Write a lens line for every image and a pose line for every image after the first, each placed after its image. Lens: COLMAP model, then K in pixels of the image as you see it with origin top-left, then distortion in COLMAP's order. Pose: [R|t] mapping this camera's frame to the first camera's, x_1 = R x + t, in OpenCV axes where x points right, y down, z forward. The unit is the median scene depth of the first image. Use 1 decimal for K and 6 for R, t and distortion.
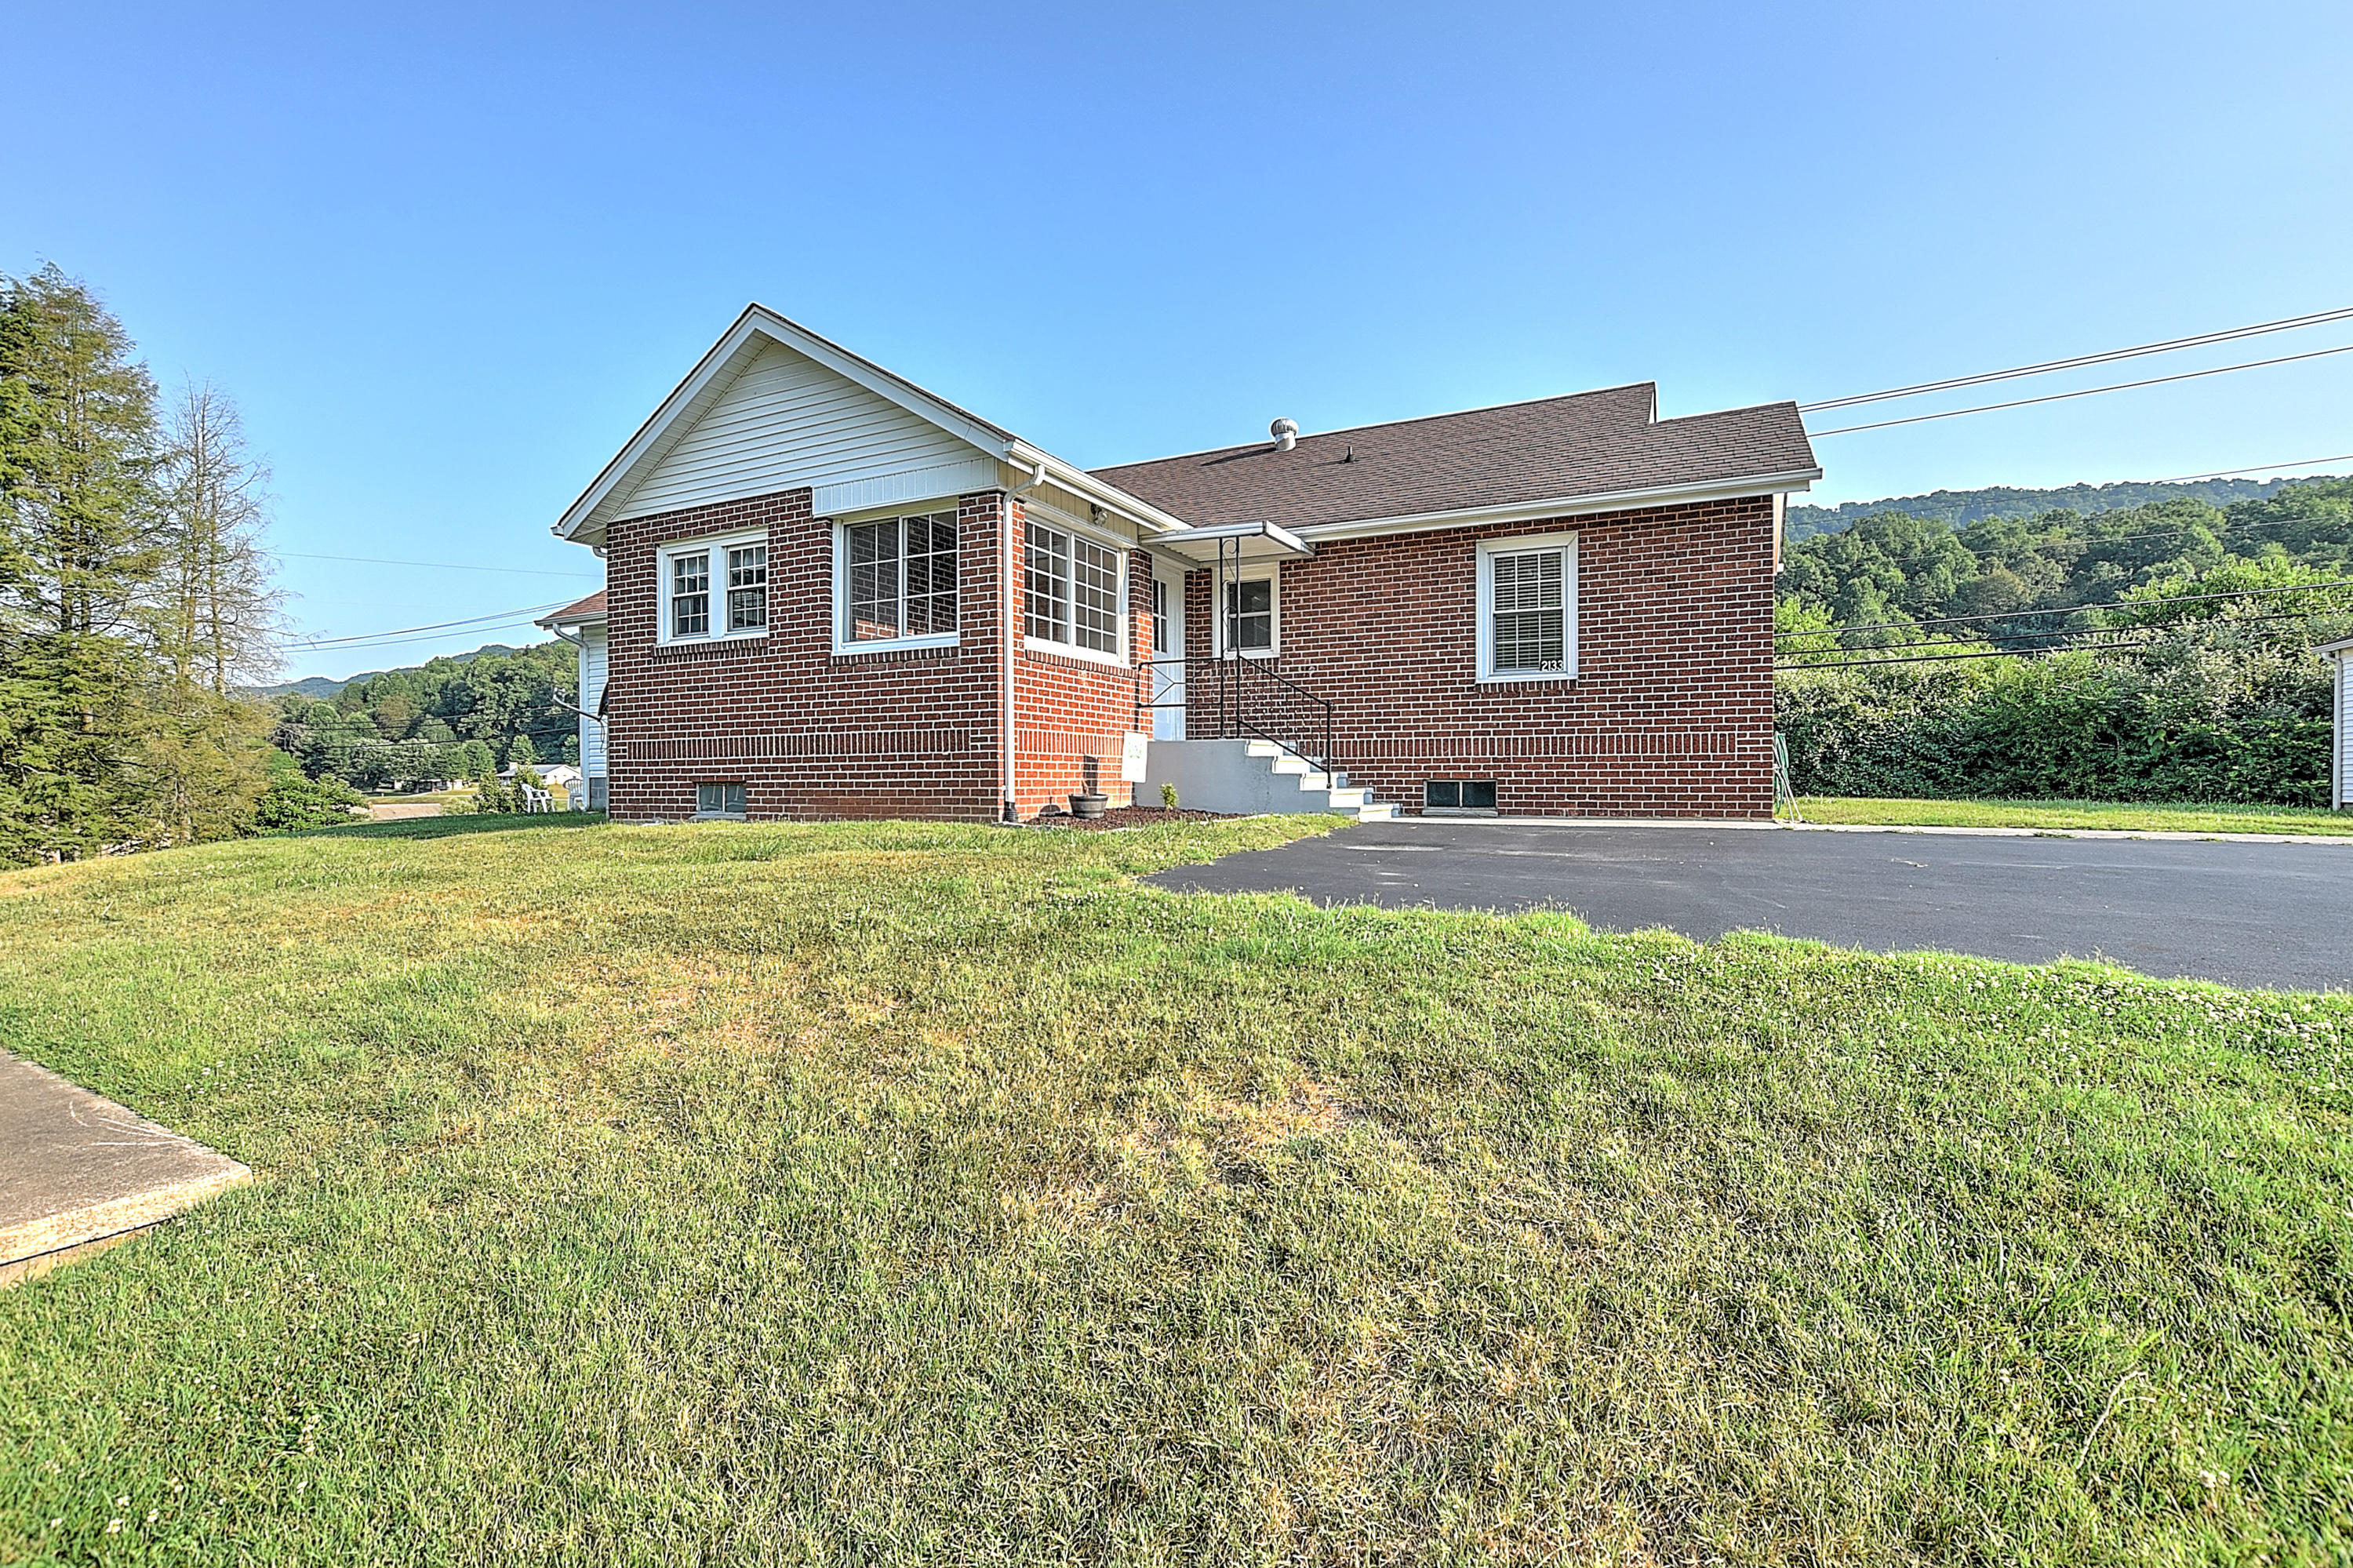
lens RADIAL K [[1050.1, 0, 1162.7], [0, 1050.1, 792.7], [0, 0, 1]] dist [-0.023125, 0.004059]
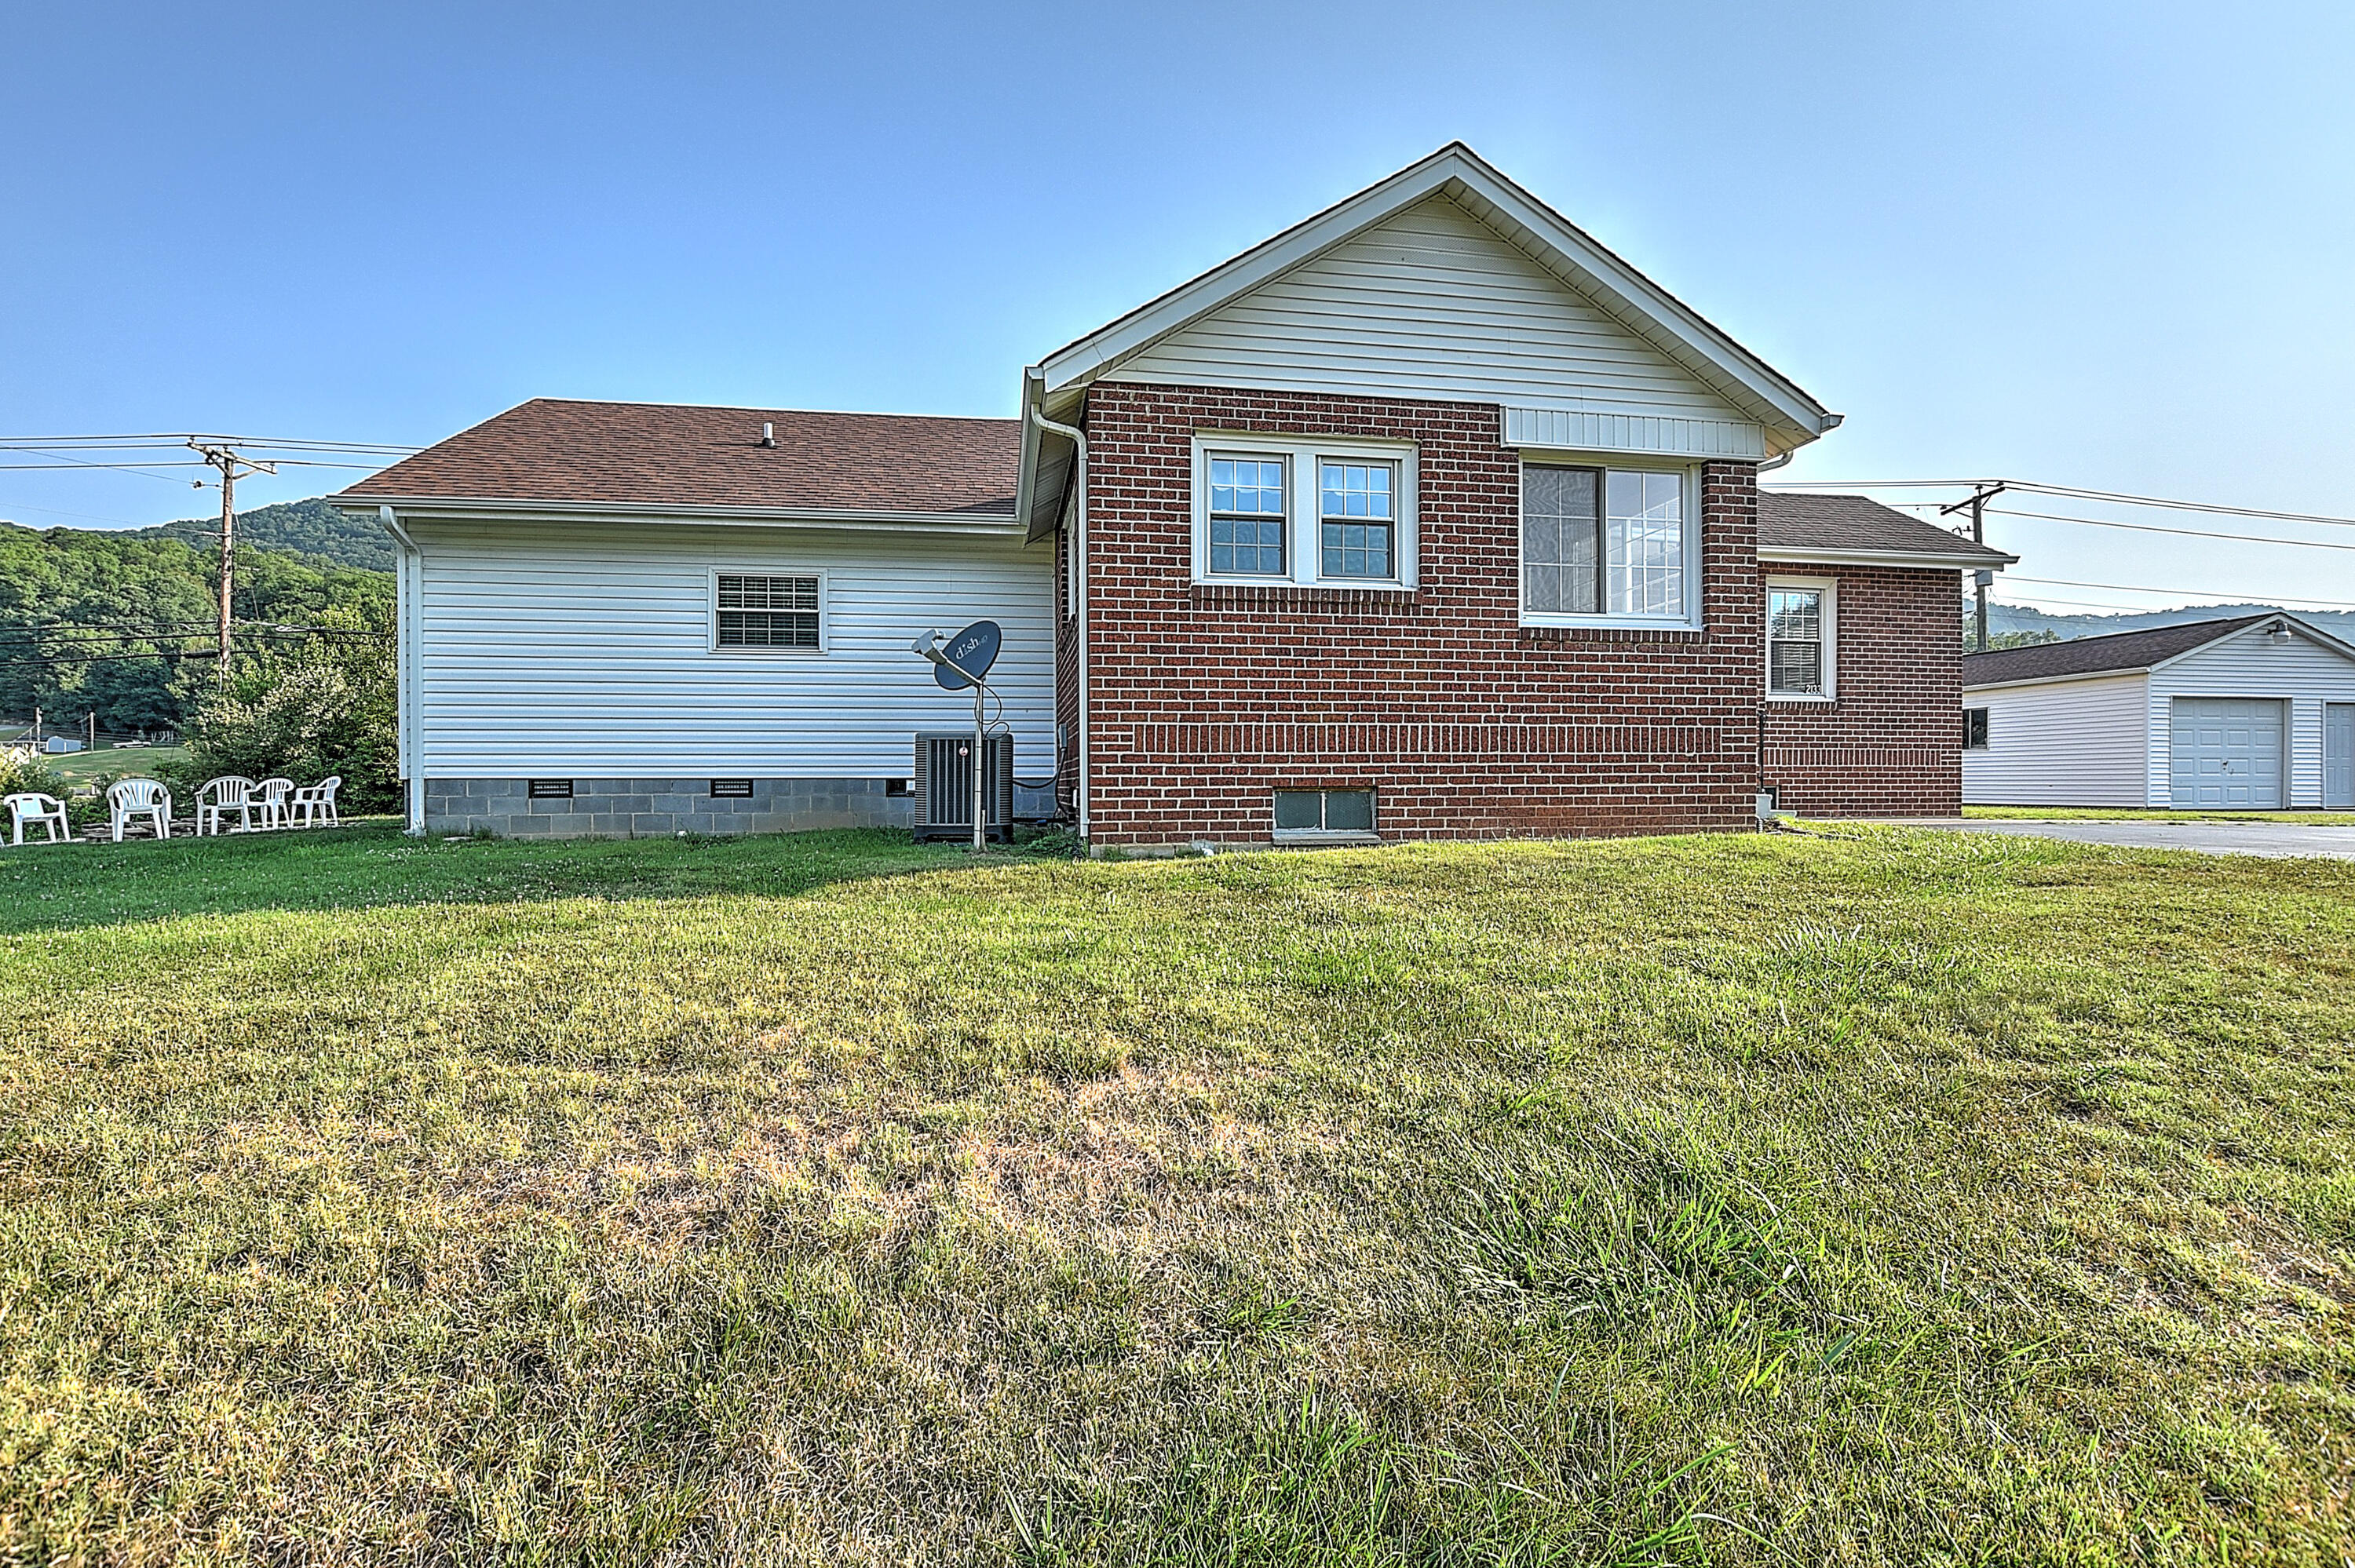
lens RADIAL K [[1050.8, 0, 1169.7], [0, 1050.8, 791.9], [0, 0, 1]] dist [-0.023125, 0.004059]
pose [[0.811314, -0.001341, 0.584610, -0.890041], [0.004928, 0.999978, -0.004545, -0.004218], [-0.584590, 0.006568, 0.811302, 0.467800]]
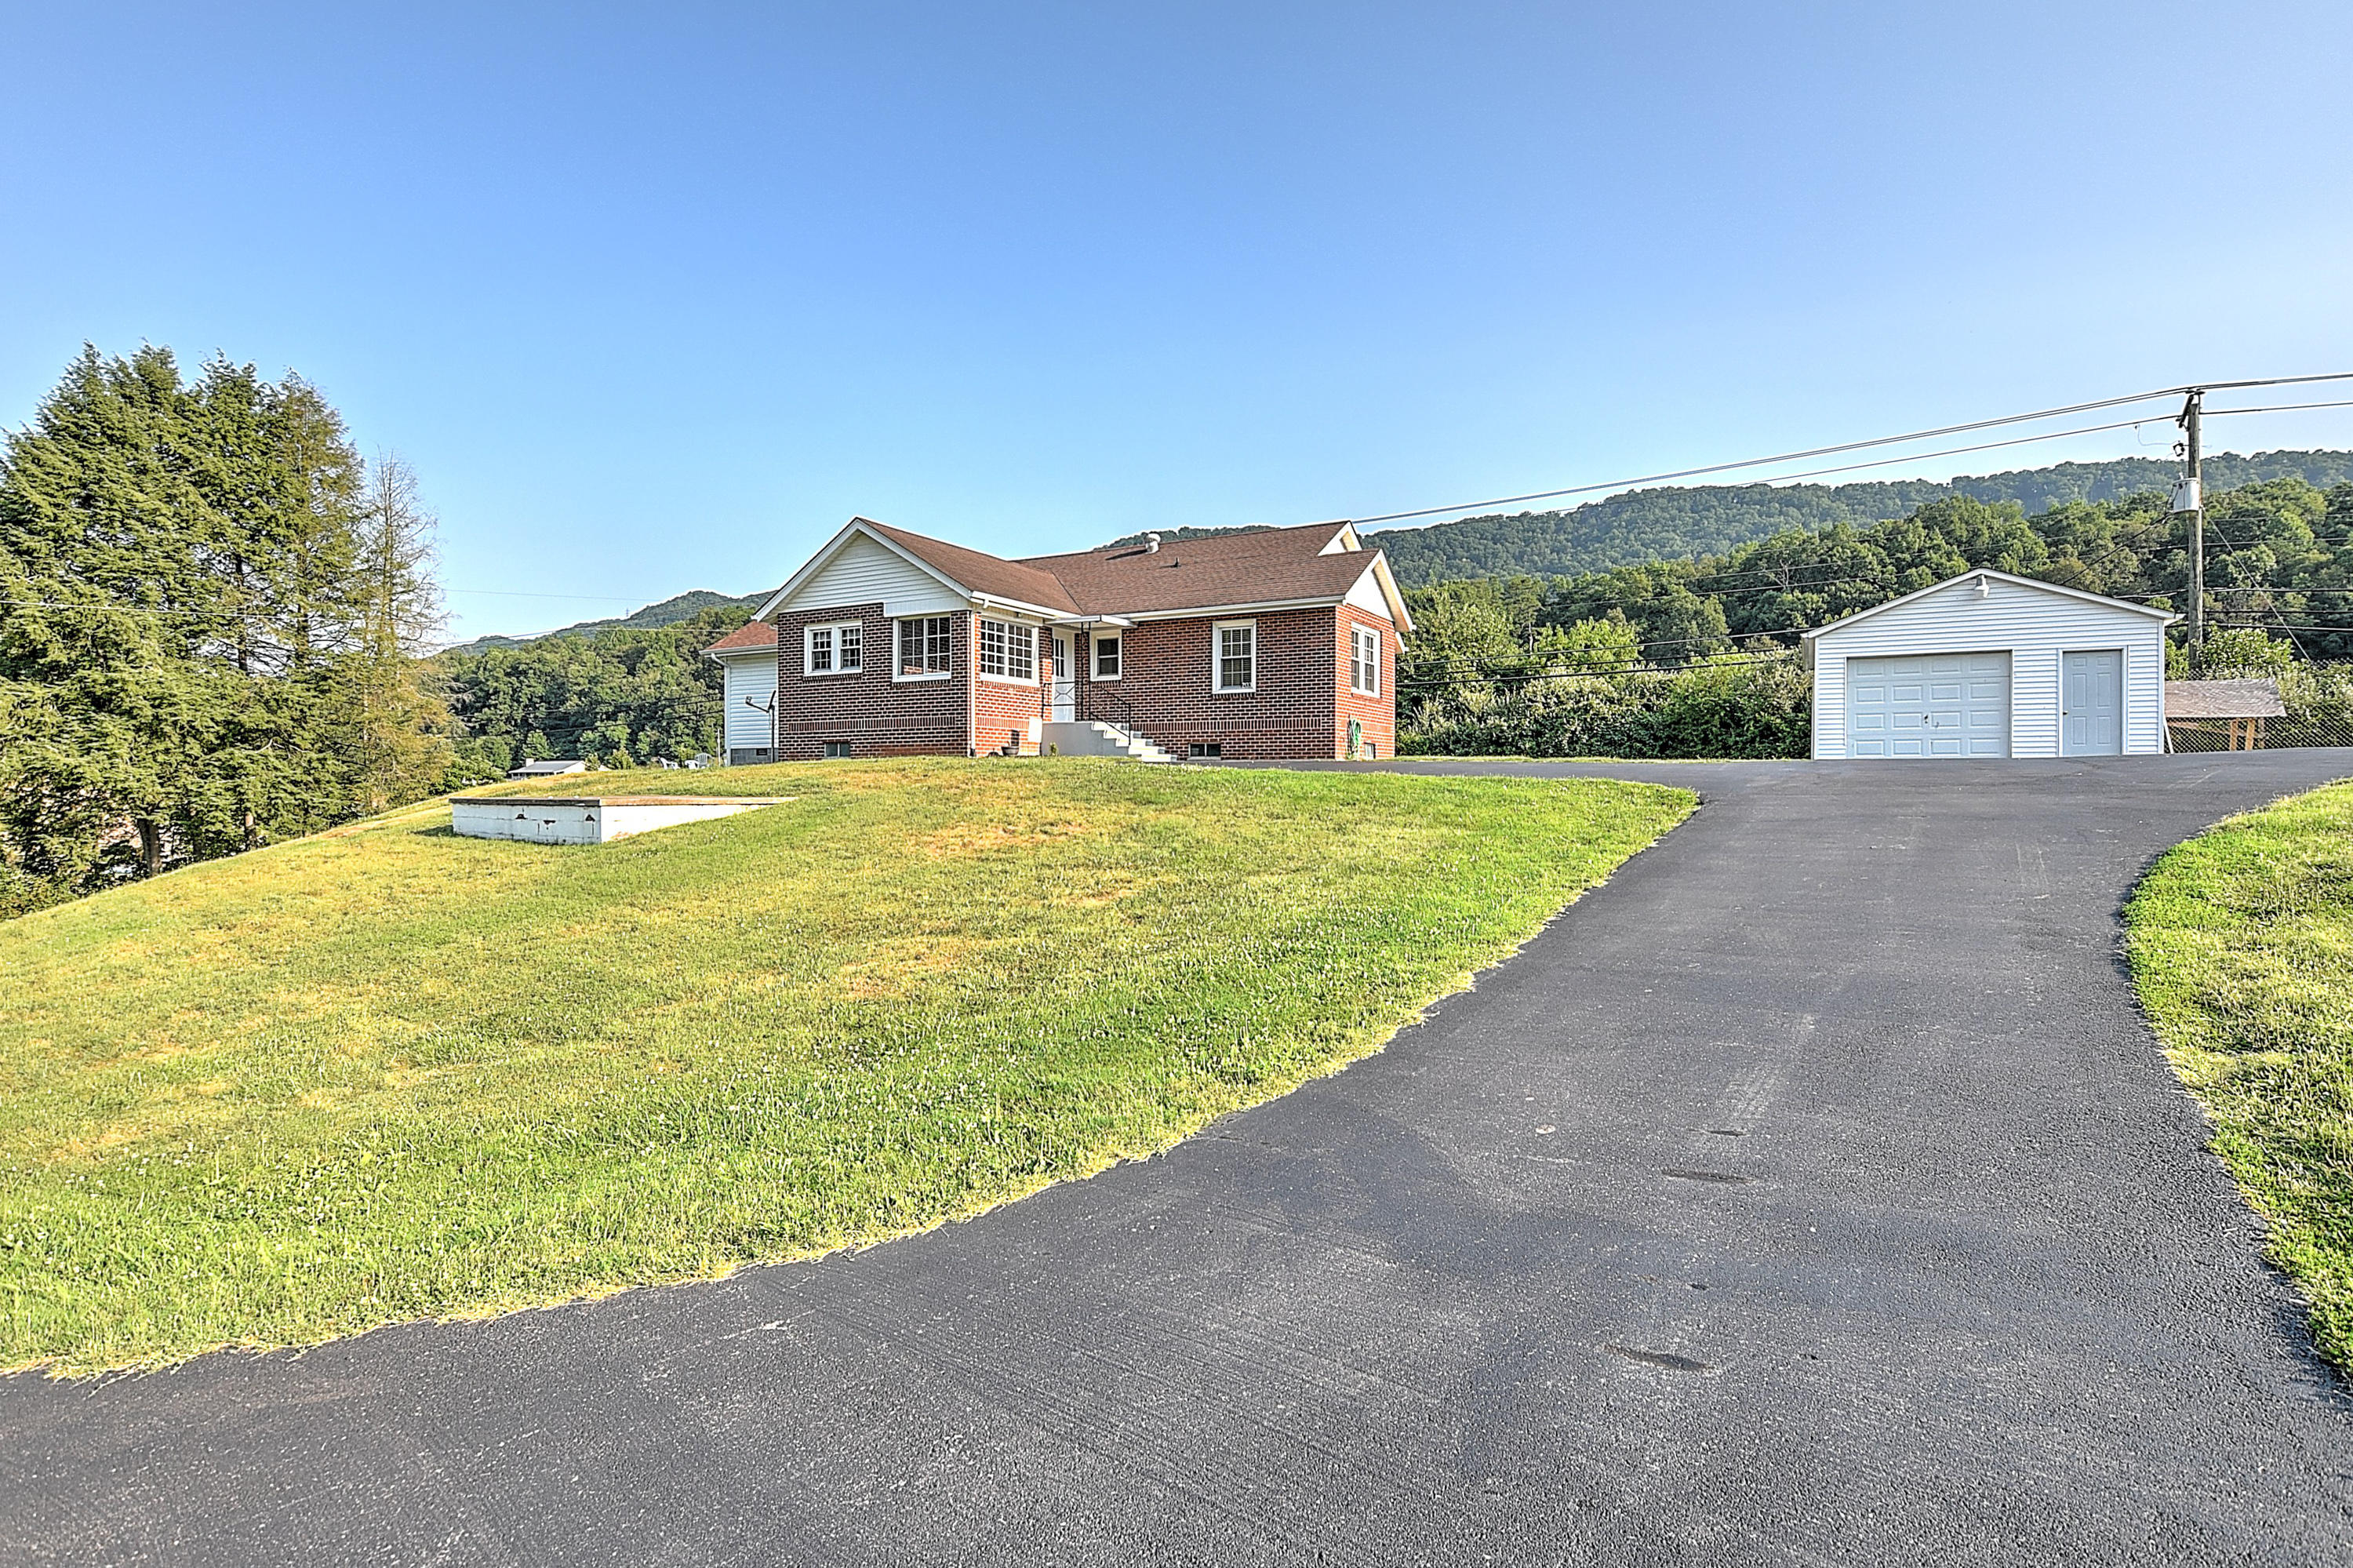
lens RADIAL K [[1142.4, 0, 1170.2], [0, 1142.4, 794.3], [0, 0, 1]] dist [-0.016530, 0.002671]
pose [[0.999503, 0.003028, -0.031394, 0.291803], [-0.003062, 0.999995, -0.001035, 0.089434], [0.031391, 0.001131, 0.999507, -1.179417]]
